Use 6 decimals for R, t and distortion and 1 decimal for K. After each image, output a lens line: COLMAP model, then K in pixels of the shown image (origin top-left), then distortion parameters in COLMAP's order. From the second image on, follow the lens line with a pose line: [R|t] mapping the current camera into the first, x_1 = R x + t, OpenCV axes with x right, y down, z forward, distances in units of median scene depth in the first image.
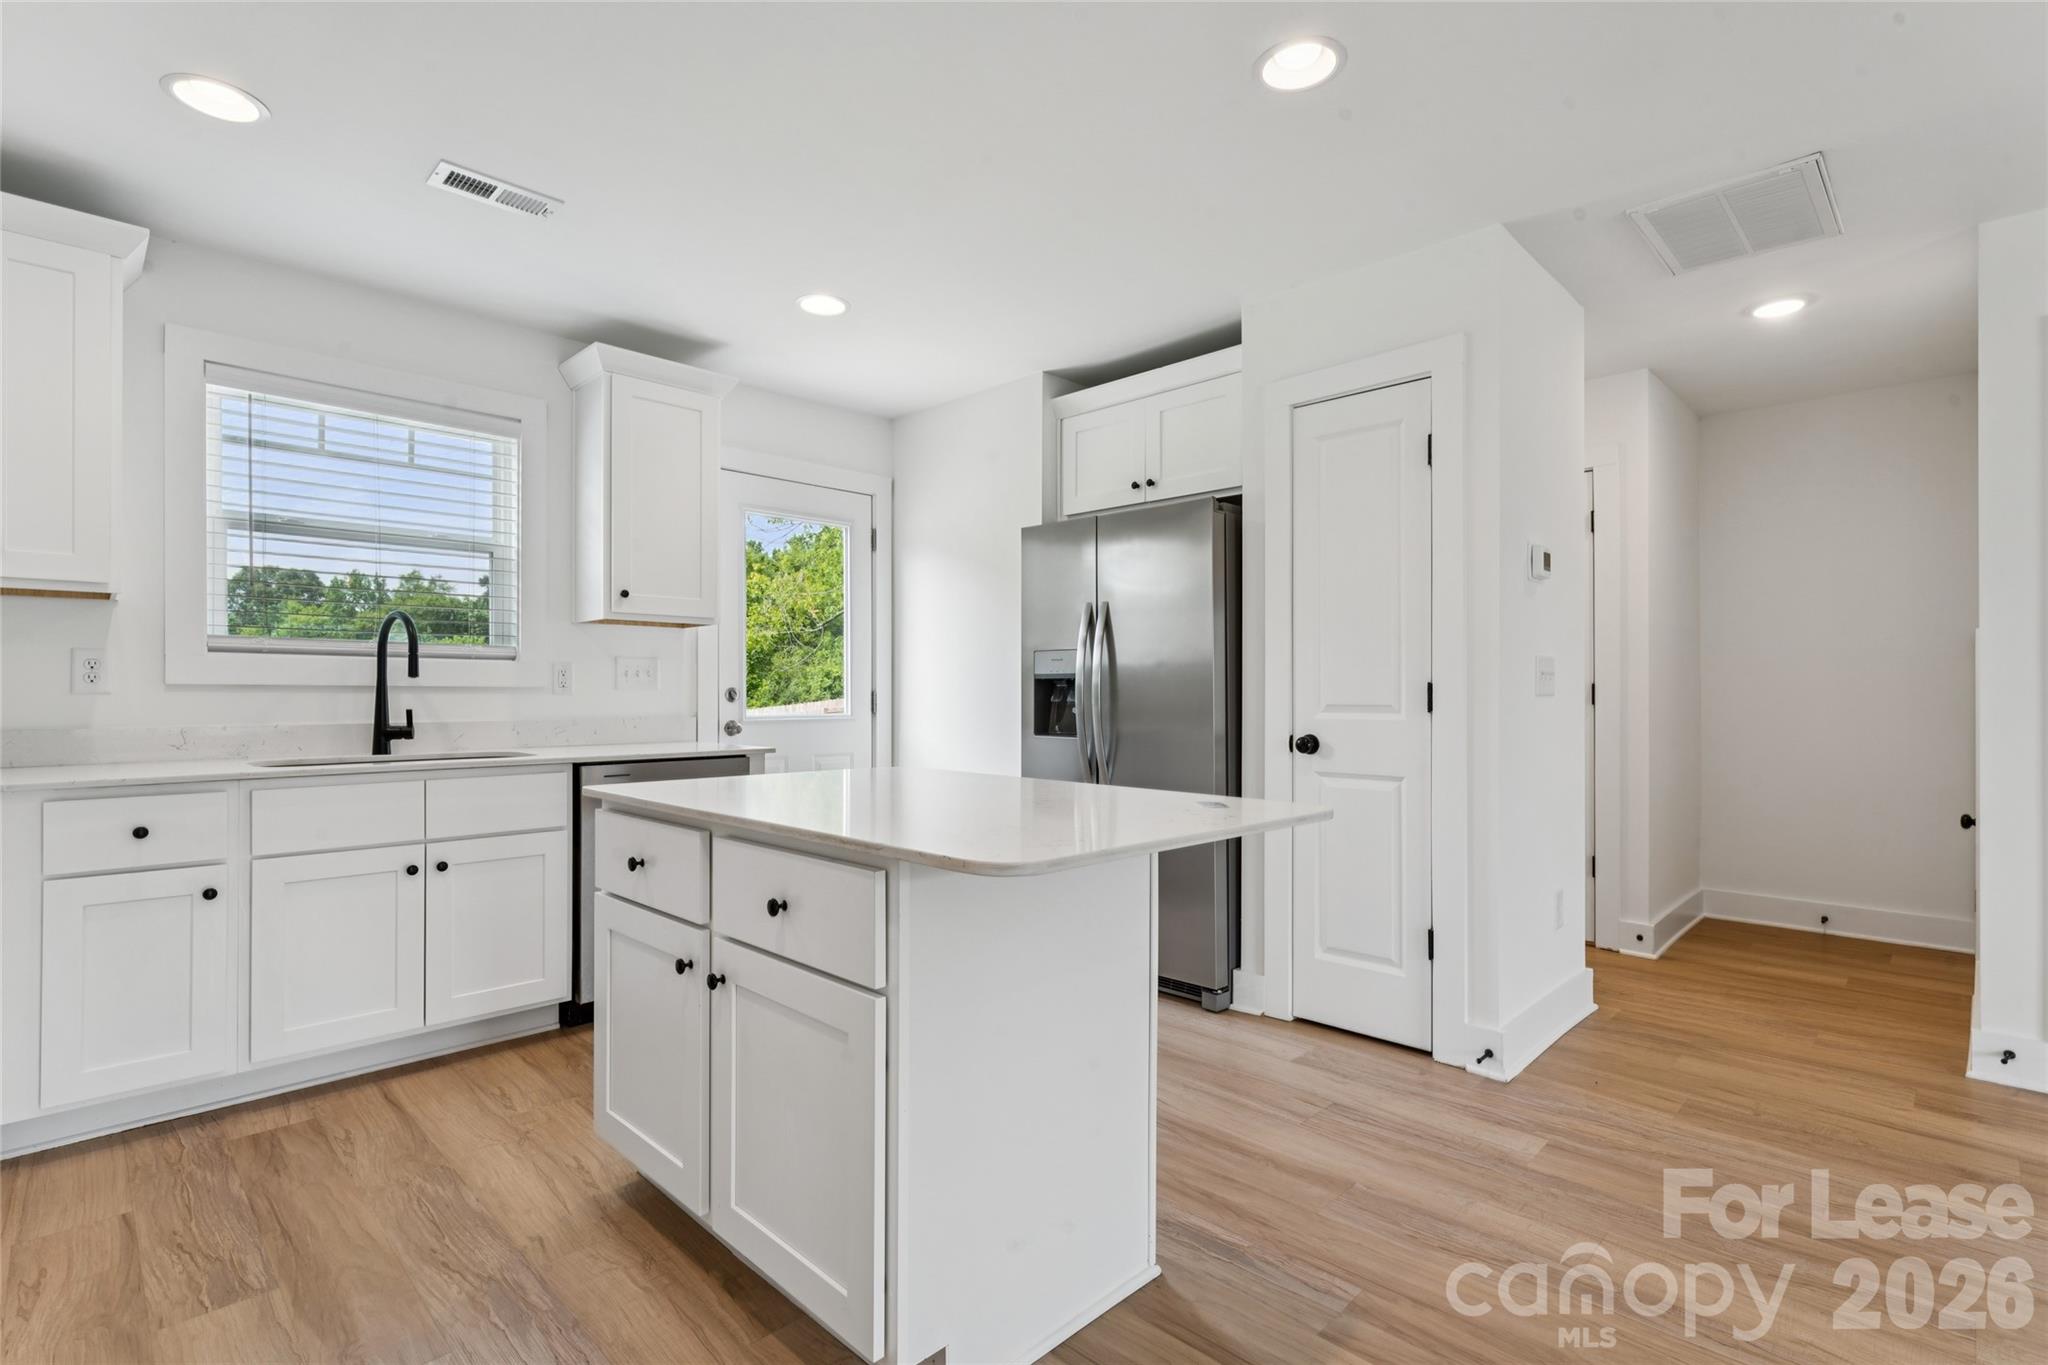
lens RADIAL K [[967.3, 0, 1007.5], [0, 967.3, 686.8], [0, 0, 1]] dist [-0.000348, 0.000178]
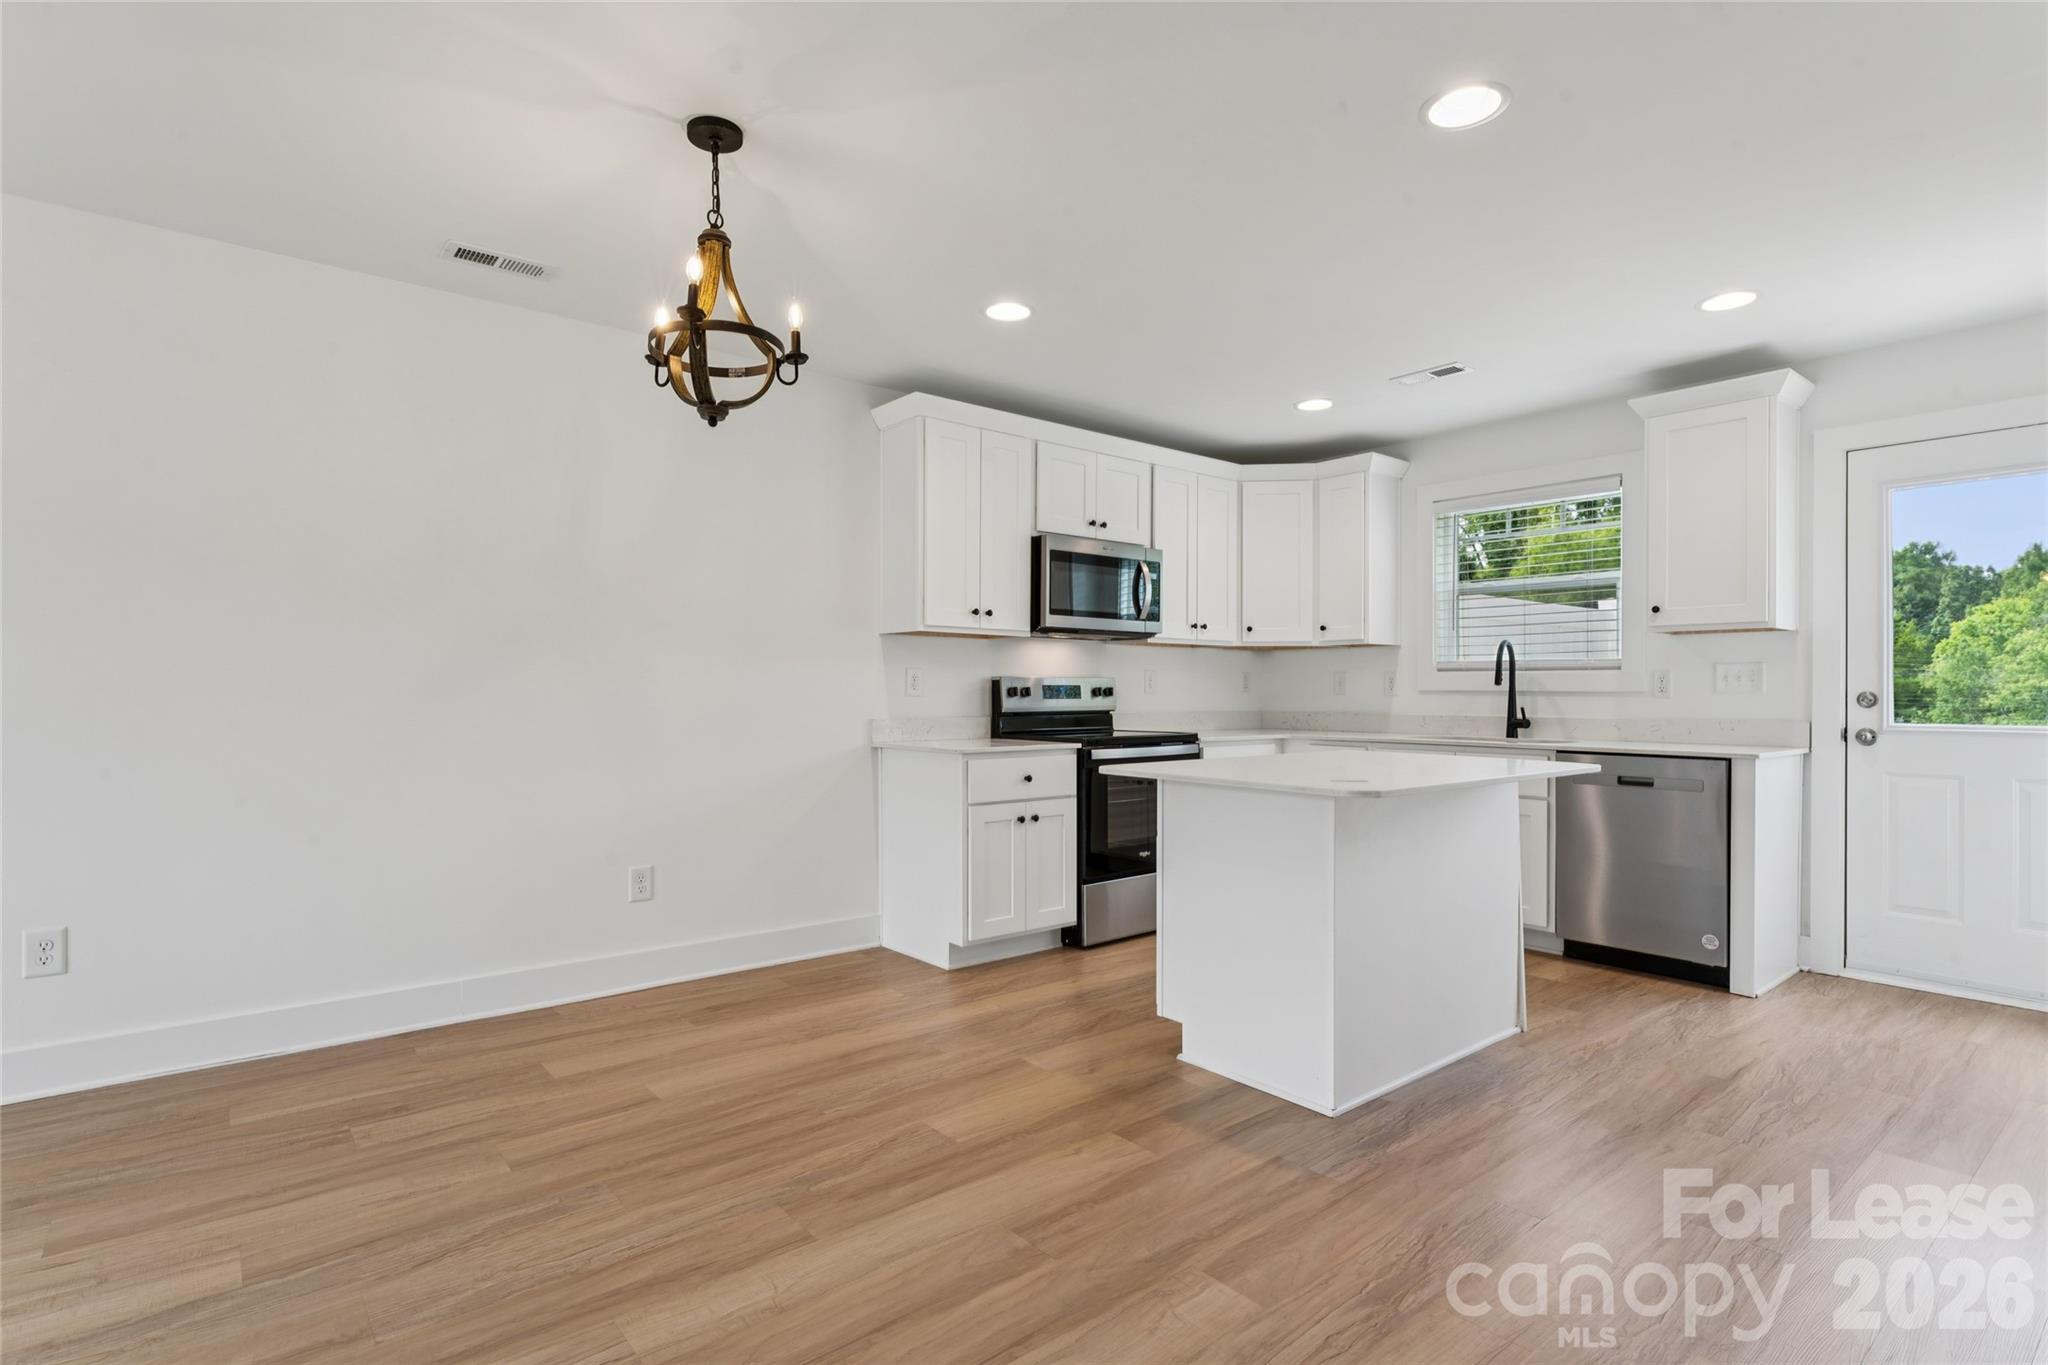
lens RADIAL K [[1020.2, 0, 1022.7], [0, 1020.2, 688.3], [0, 0, 1]] dist [0.000316, 0.000038]
pose [[-0.078514, -0.001891, -0.996911, 0.934301], [0.003044, 0.999993, -0.002136, -0.003713], [0.996908, -0.003202, -0.078507, 0.383112]]
